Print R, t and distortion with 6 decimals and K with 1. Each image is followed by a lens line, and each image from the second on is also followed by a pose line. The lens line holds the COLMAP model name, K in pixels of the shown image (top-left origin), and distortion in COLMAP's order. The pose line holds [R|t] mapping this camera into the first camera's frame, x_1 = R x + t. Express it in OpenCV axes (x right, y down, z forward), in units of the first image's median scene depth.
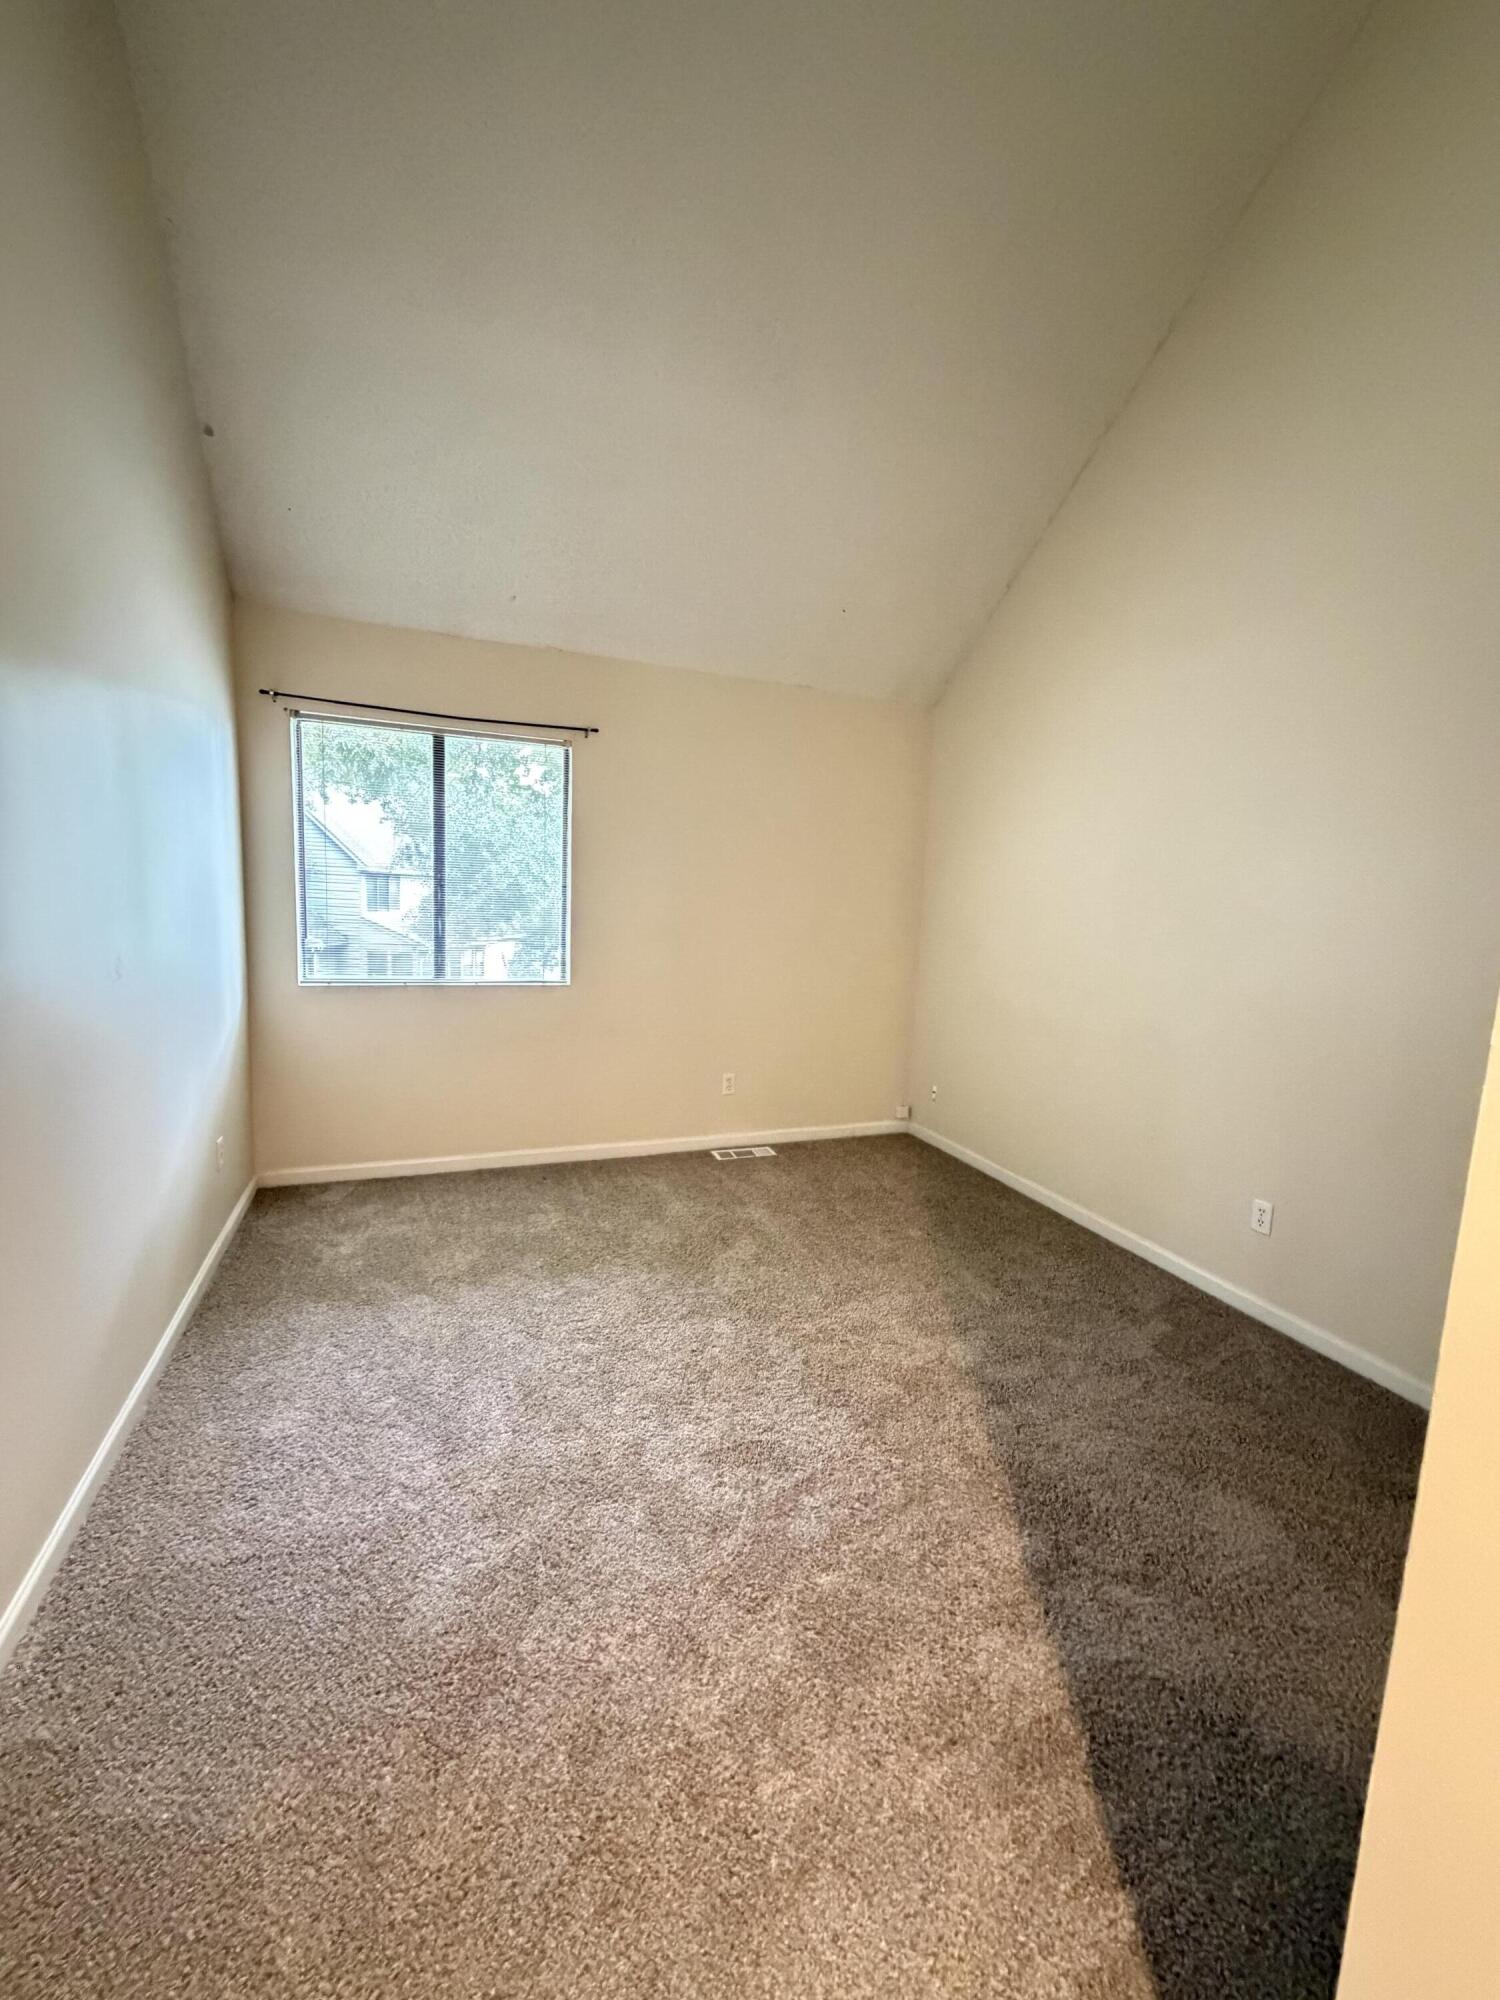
lens RADIAL K [[800.9, 0, 755.1], [0, 800.9, 1001.6], [0, 0, 1]] dist [-0.004047, -0.000257]
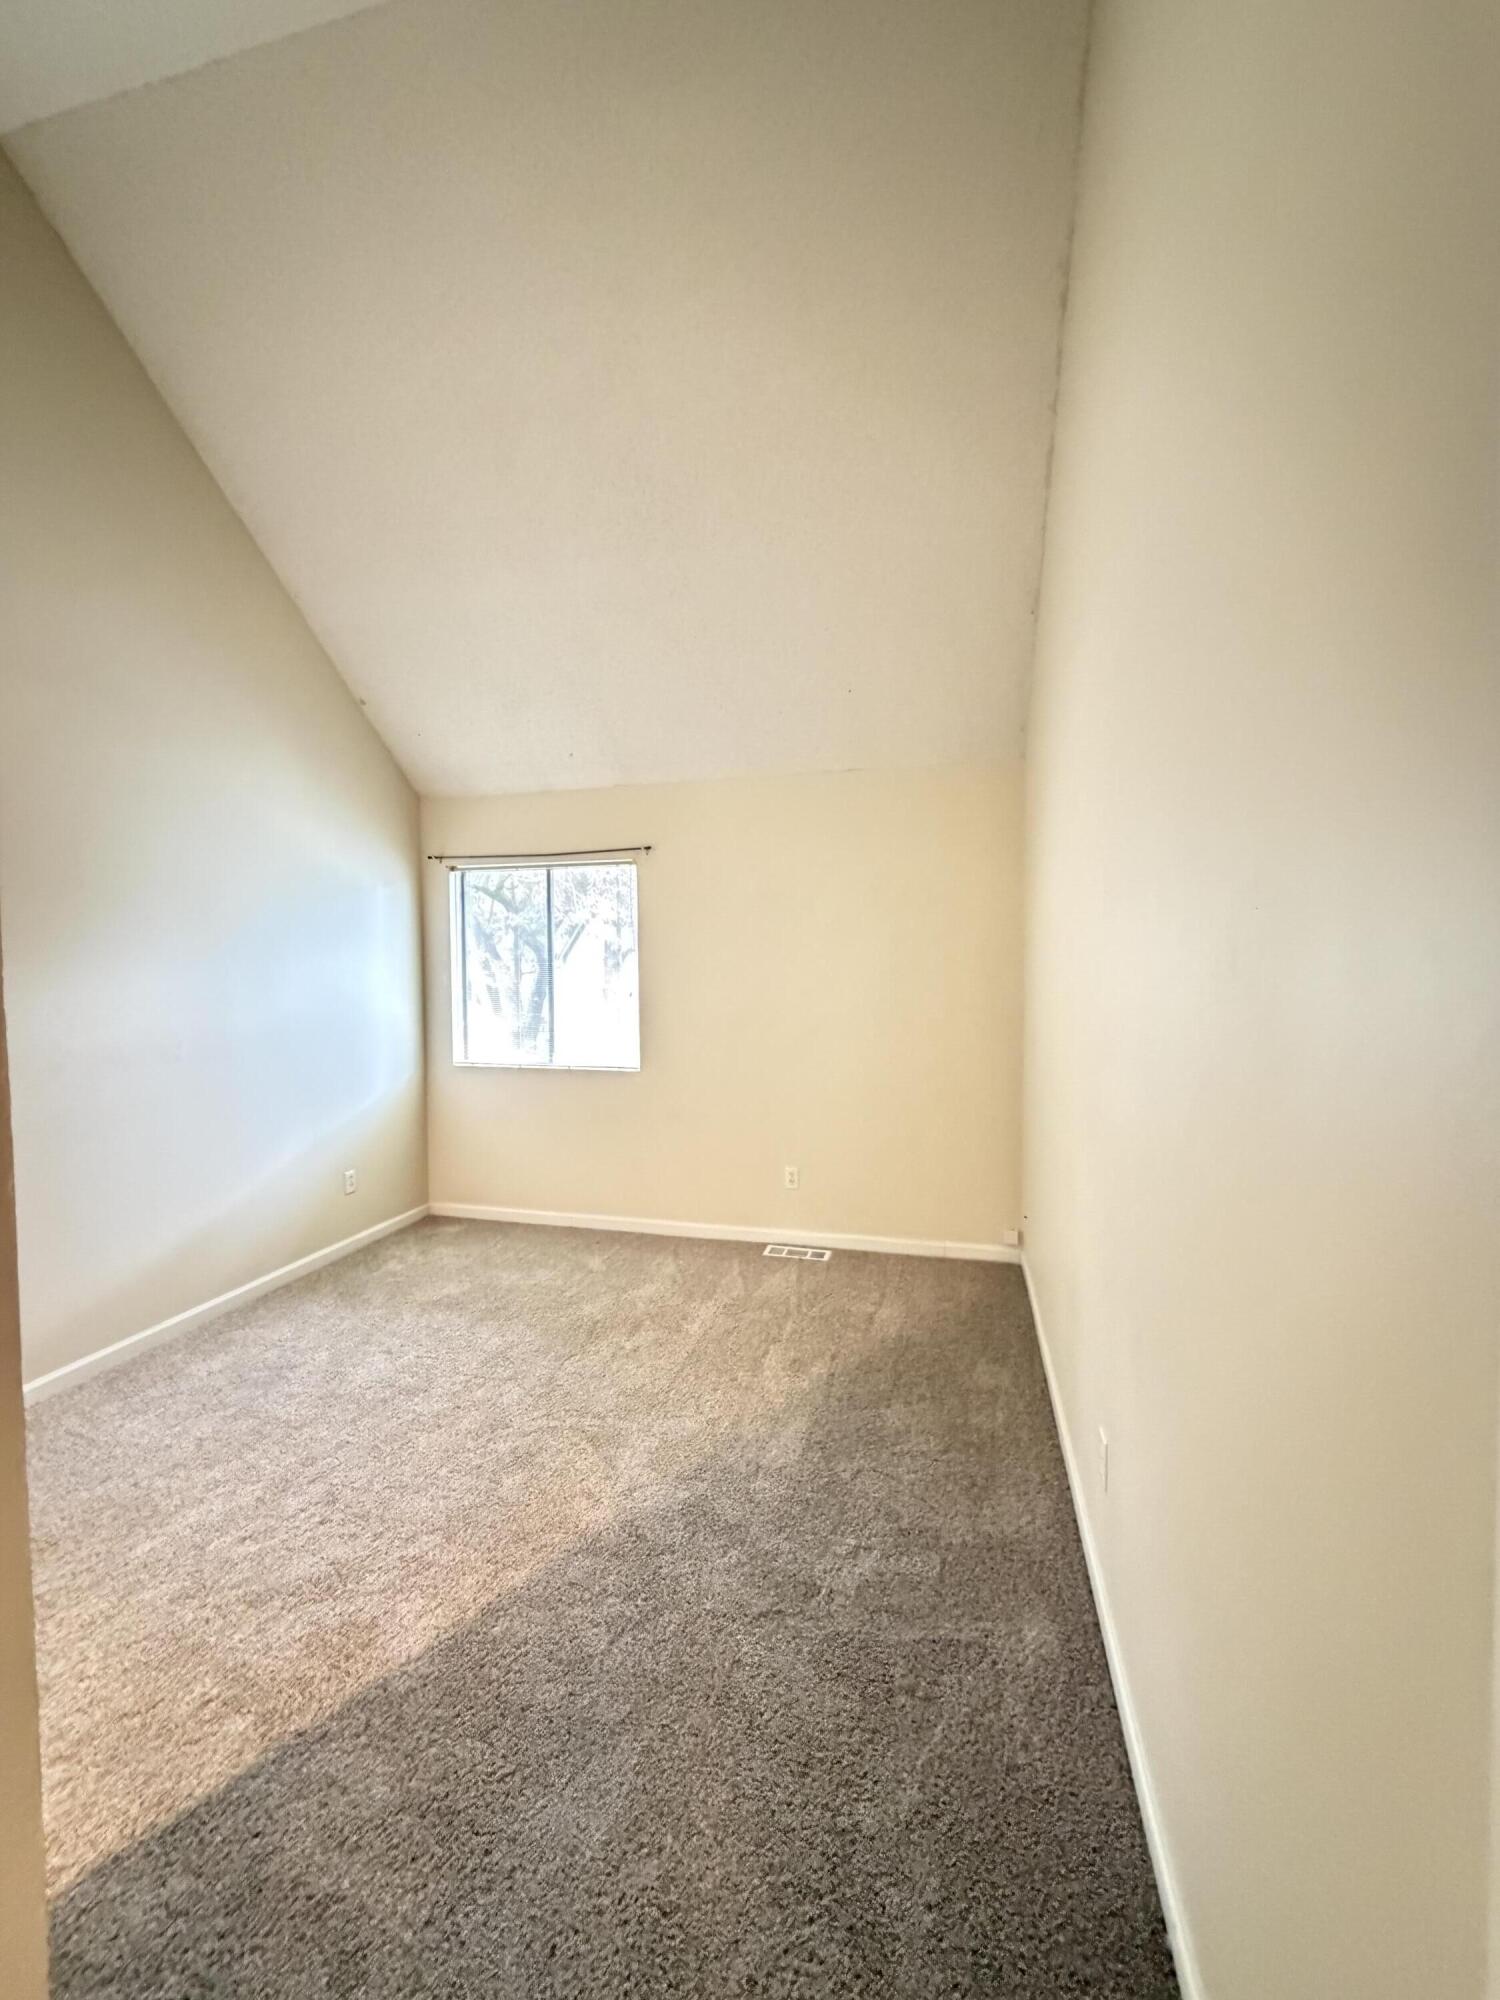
lens RADIAL K [[800.9, 0, 754.6], [0, 800.9, 999.7], [0, 0, 1]] dist [-0.004047, -0.000257]
pose [[0.801222, -0.026068, -0.597800, 0.592810], [-0.040480, 0.994400, -0.097617, -0.017871], [0.596997, 0.102412, 0.795680, 0.203598]]
